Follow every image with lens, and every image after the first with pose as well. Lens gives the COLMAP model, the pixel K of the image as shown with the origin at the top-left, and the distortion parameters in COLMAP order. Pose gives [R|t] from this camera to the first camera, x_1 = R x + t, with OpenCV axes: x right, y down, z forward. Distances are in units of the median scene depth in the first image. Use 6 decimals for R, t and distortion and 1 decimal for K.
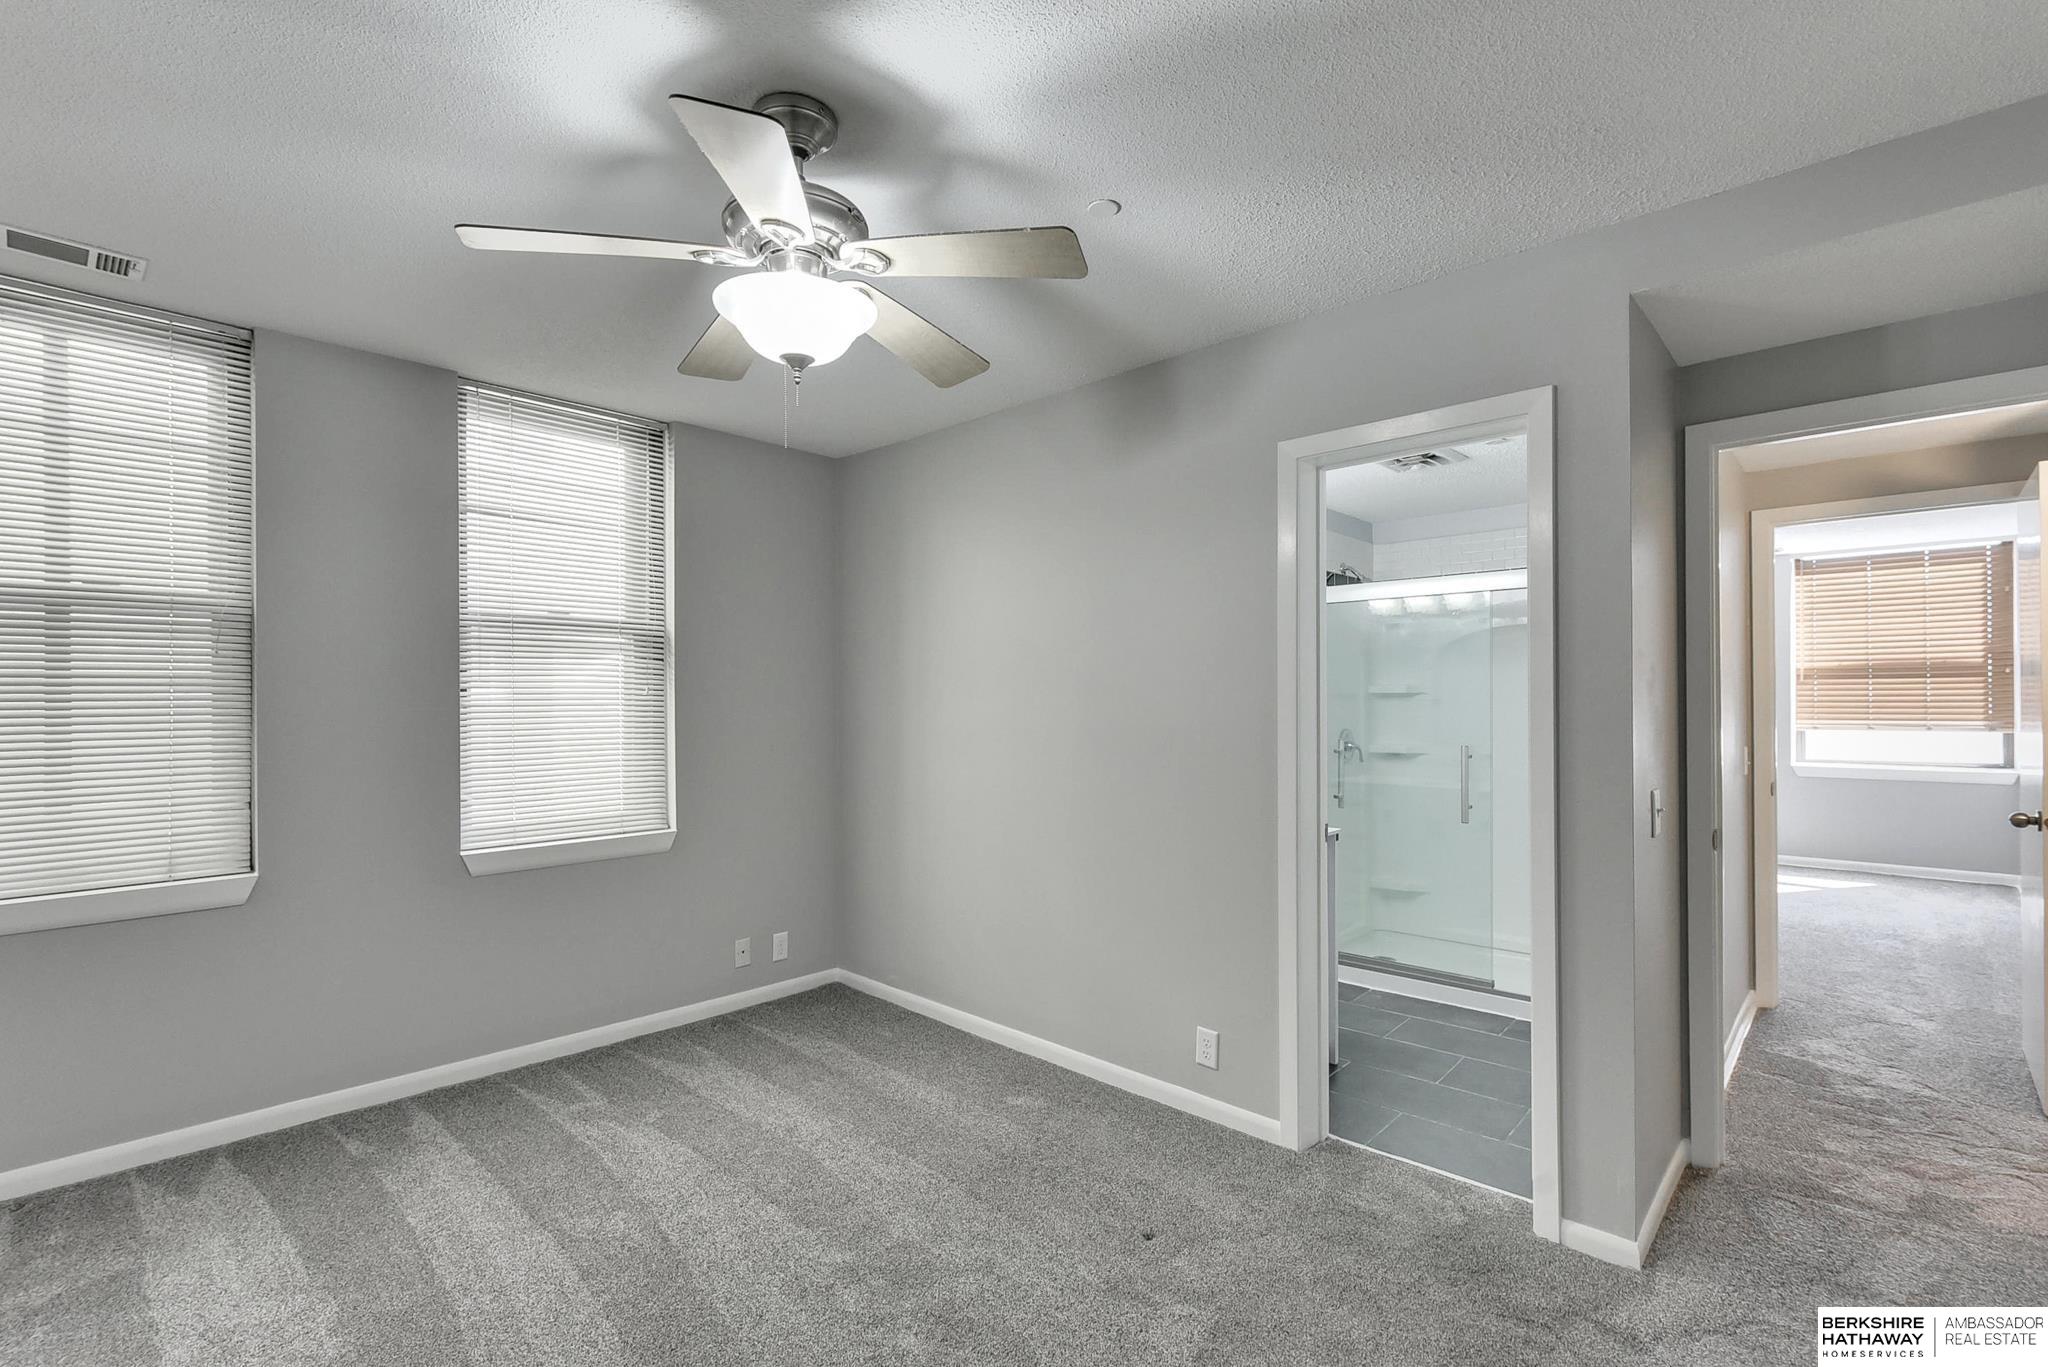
lens RADIAL K [[933.0, 0, 1036.0], [0, 933.0, 702.3], [0, 0, 1]] dist [-0.002344, -0.000191]
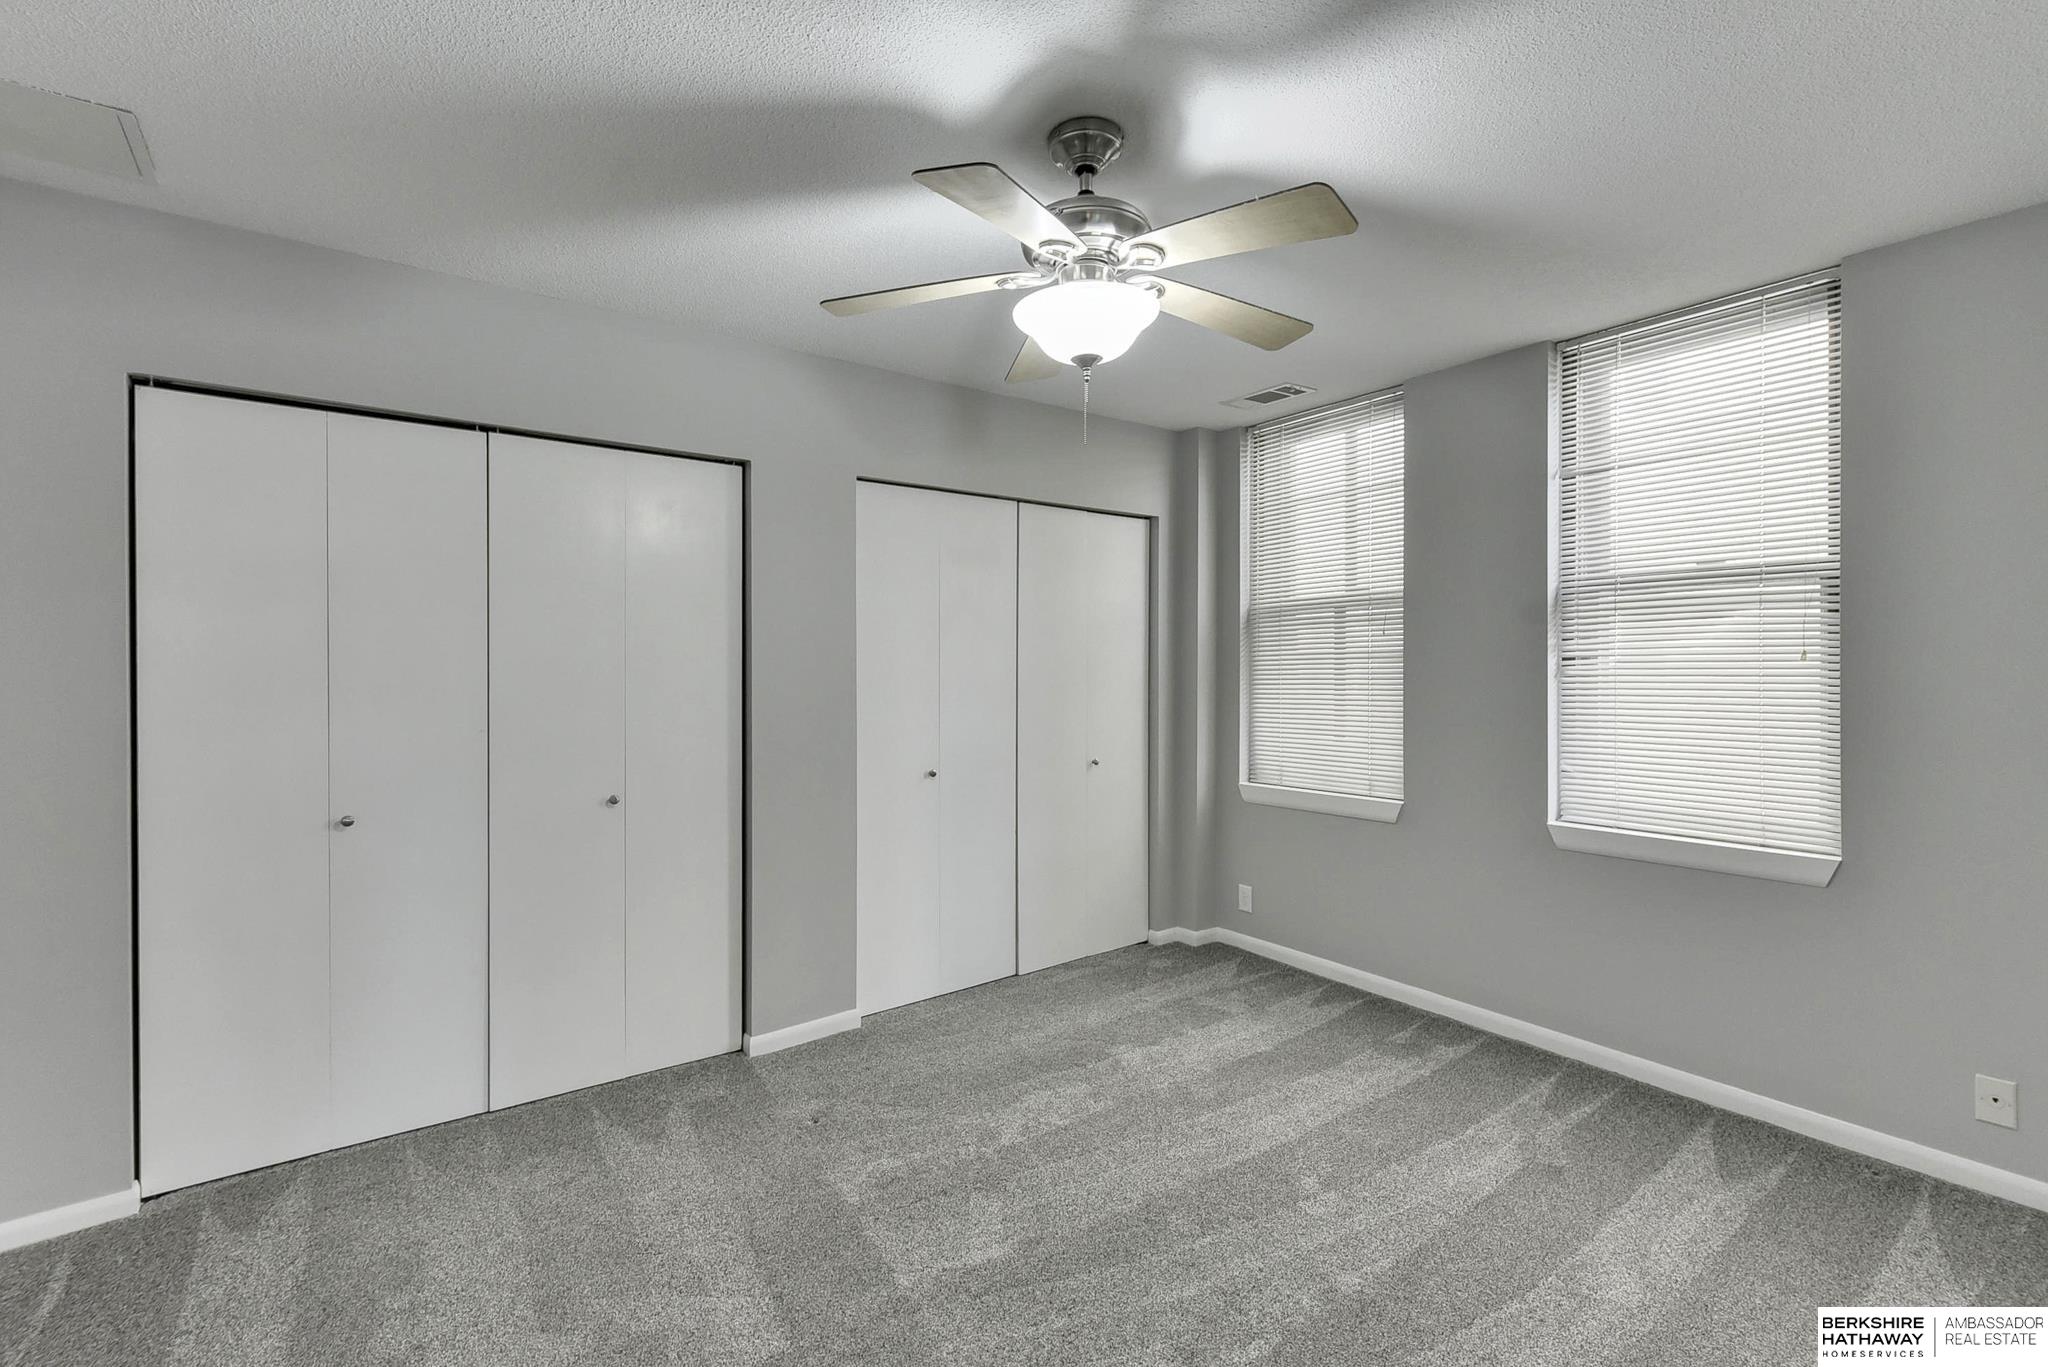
lens RADIAL K [[933.0, 0, 1030.5], [0, 933.0, 686.6], [0, 0, 1]] dist [-0.002344, -0.000191]
pose [[-0.201415, 0.013612, -0.979411, 0.580299], [-0.012750, 0.999782, 0.016517, 0.009934], [0.979423, 0.015814, -0.201198, 0.807608]]
